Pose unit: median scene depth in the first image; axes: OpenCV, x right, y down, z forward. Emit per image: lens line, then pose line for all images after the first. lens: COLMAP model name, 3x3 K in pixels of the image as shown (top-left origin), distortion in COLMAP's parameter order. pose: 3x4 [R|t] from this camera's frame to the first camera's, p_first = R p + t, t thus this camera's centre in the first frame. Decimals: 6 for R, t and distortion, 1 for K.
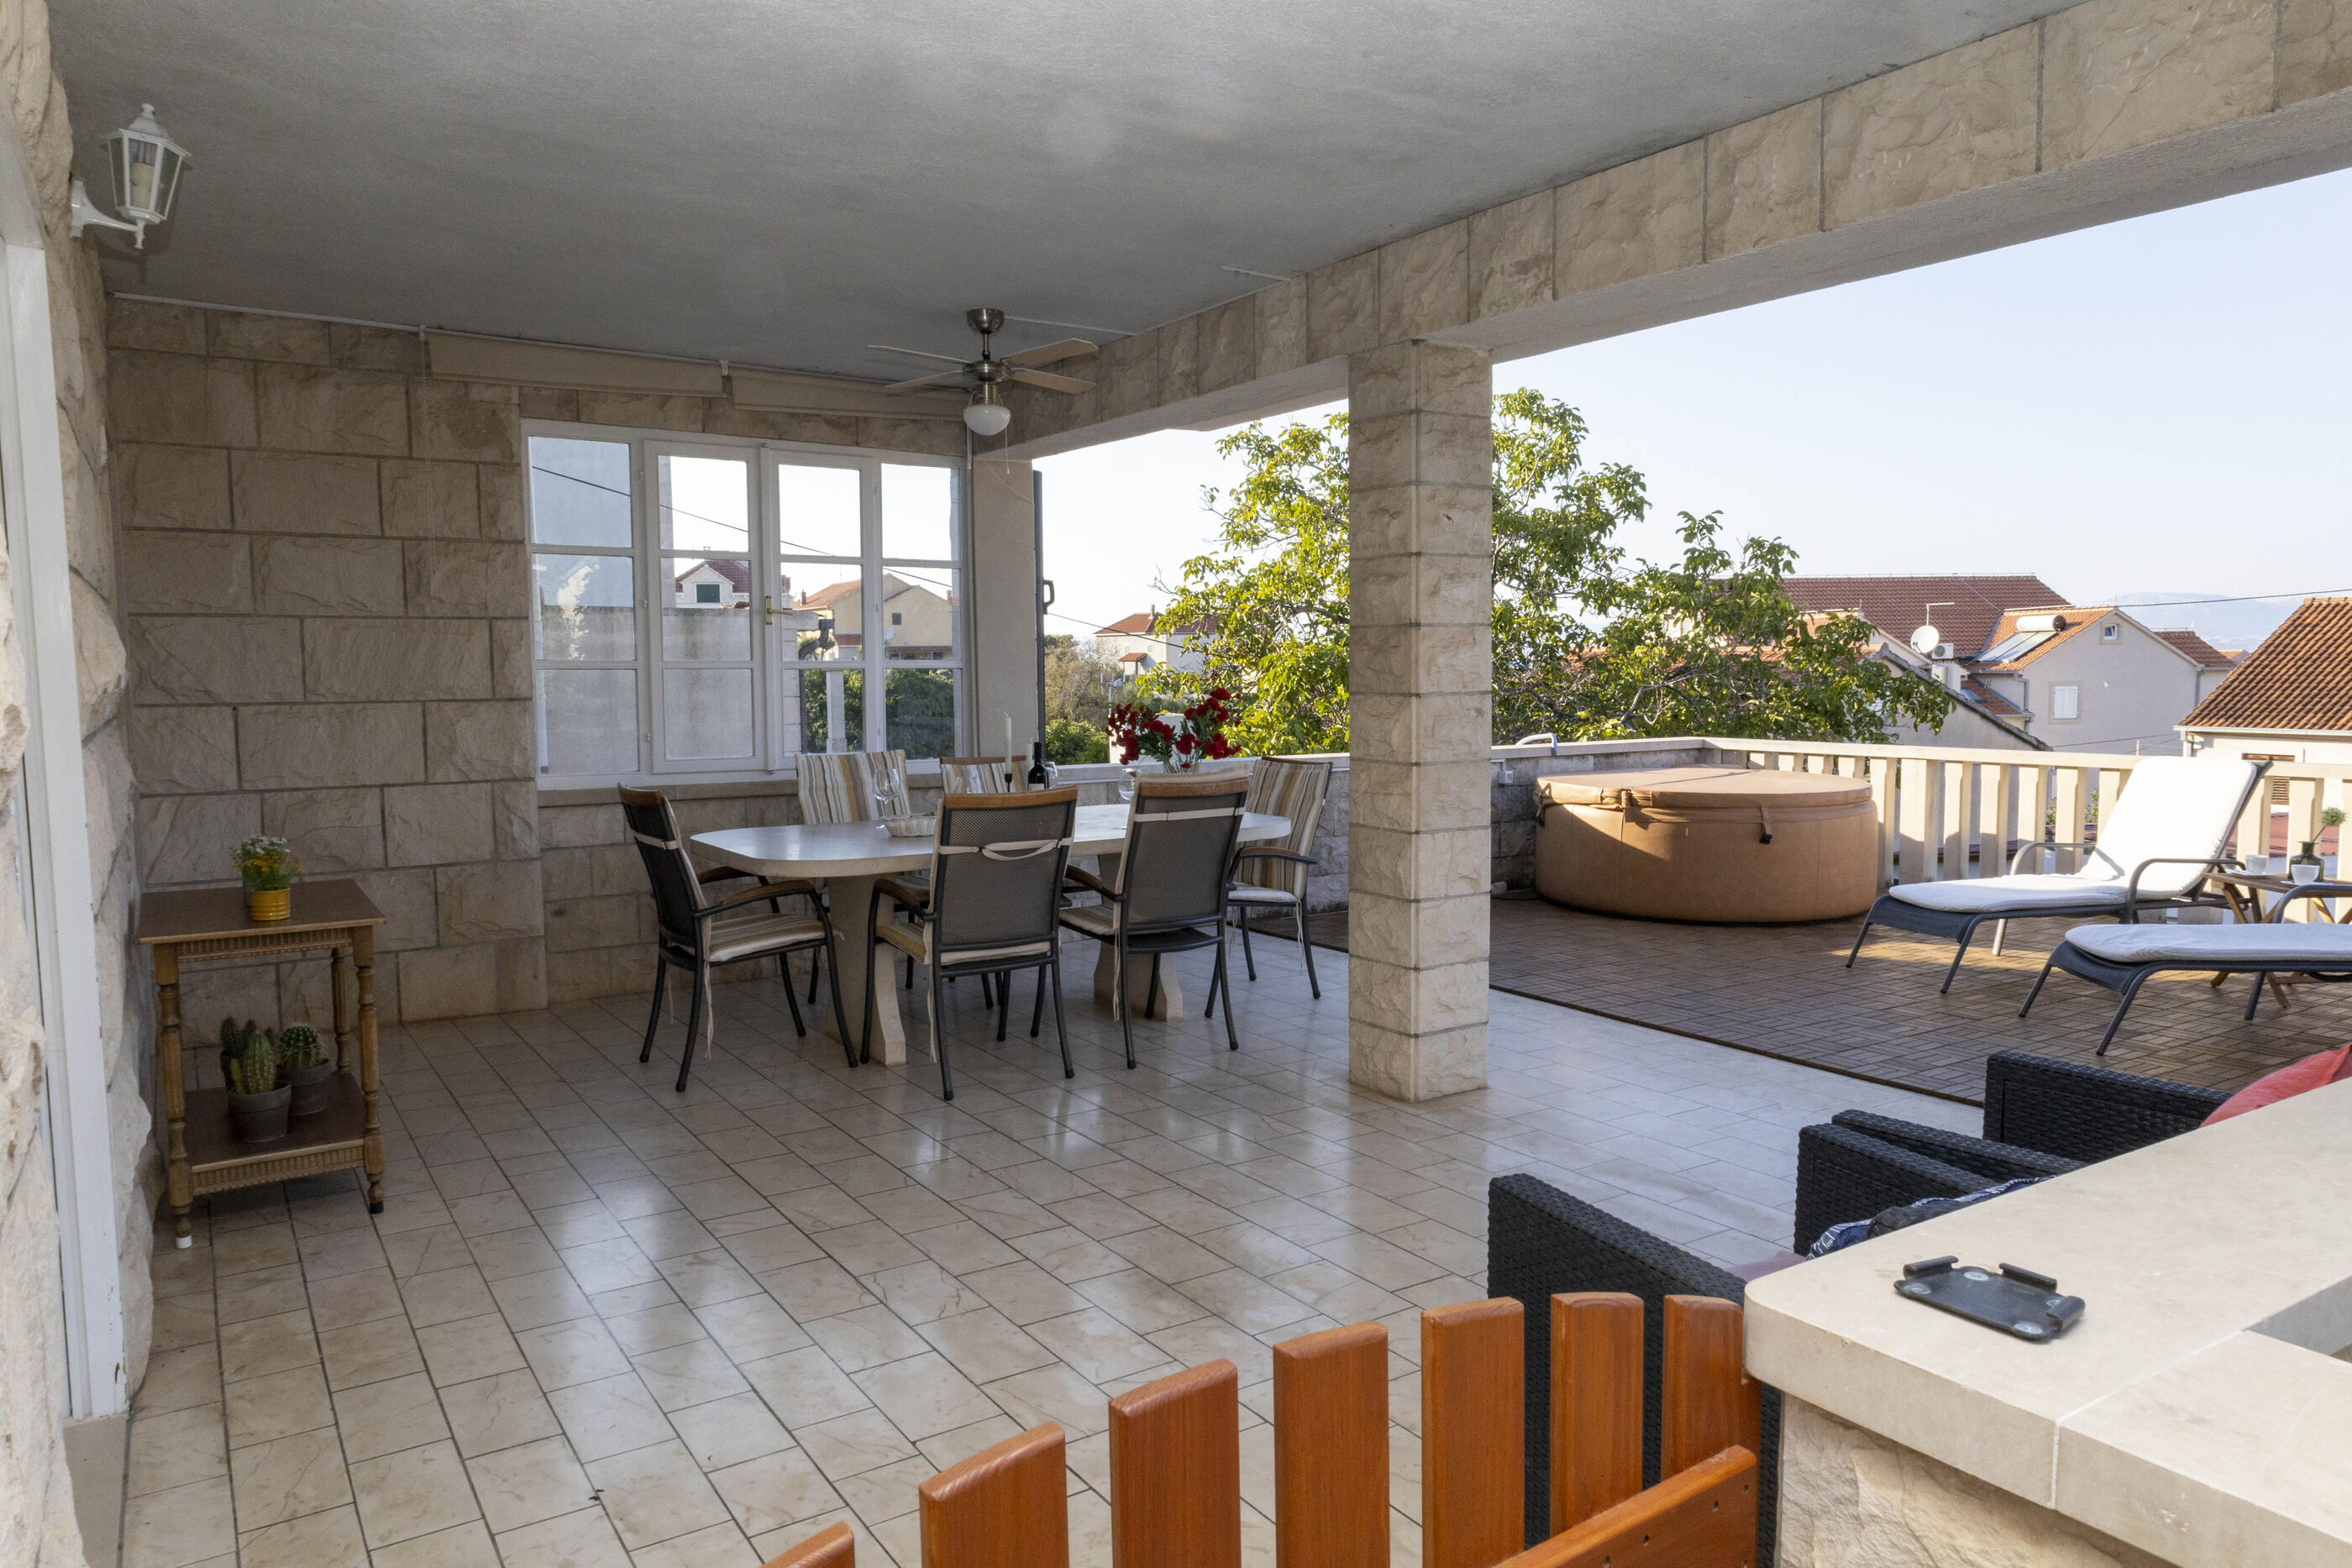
lens RADIAL K [[1541.3, 0, 1185.9], [0, 1541.3, 787.4], [0, 0, 1]] dist [-0.031662, 0.000349]
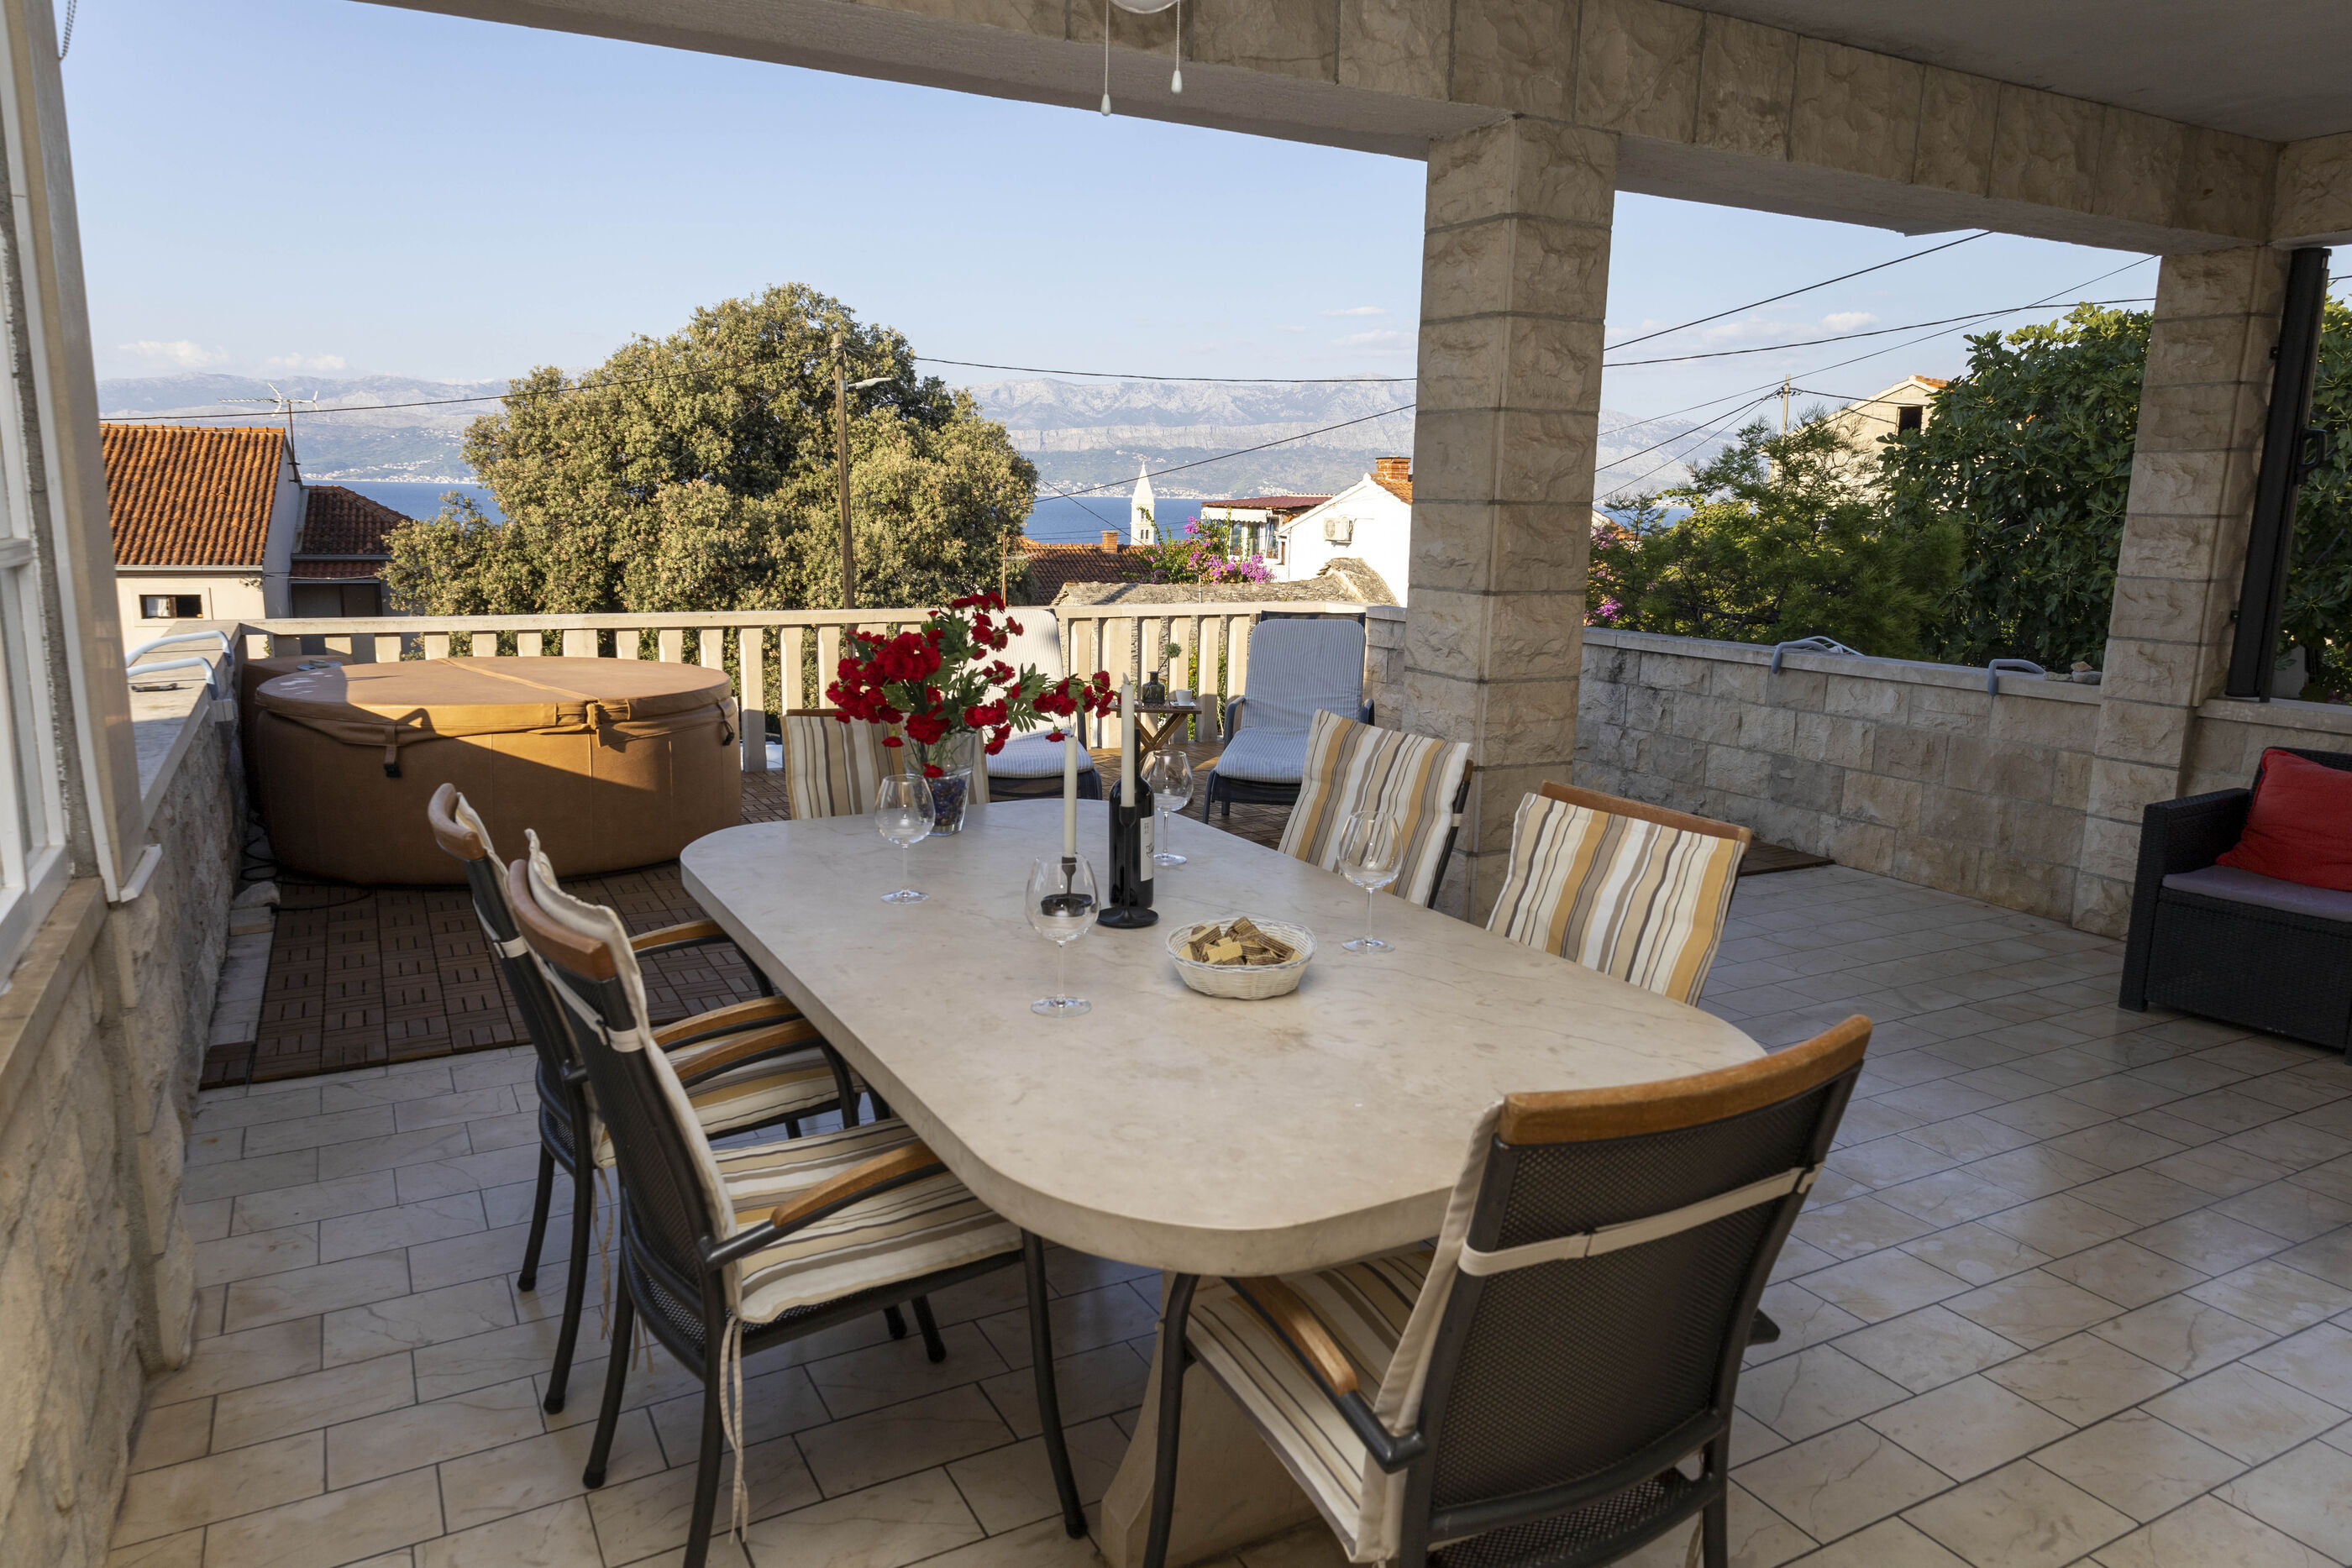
lens RADIAL K [[1541.3, 0, 1184.1], [0, 1541.3, 787.4], [0, 0, 1]] dist [-0.031662, 0.000349]
pose [[0.070511, -0.172178, 0.982539, -0.393871], [0.058405, 0.984013, 0.168245, -0.062484], [-0.995800, 0.045522, 0.079440, 0.678604]]
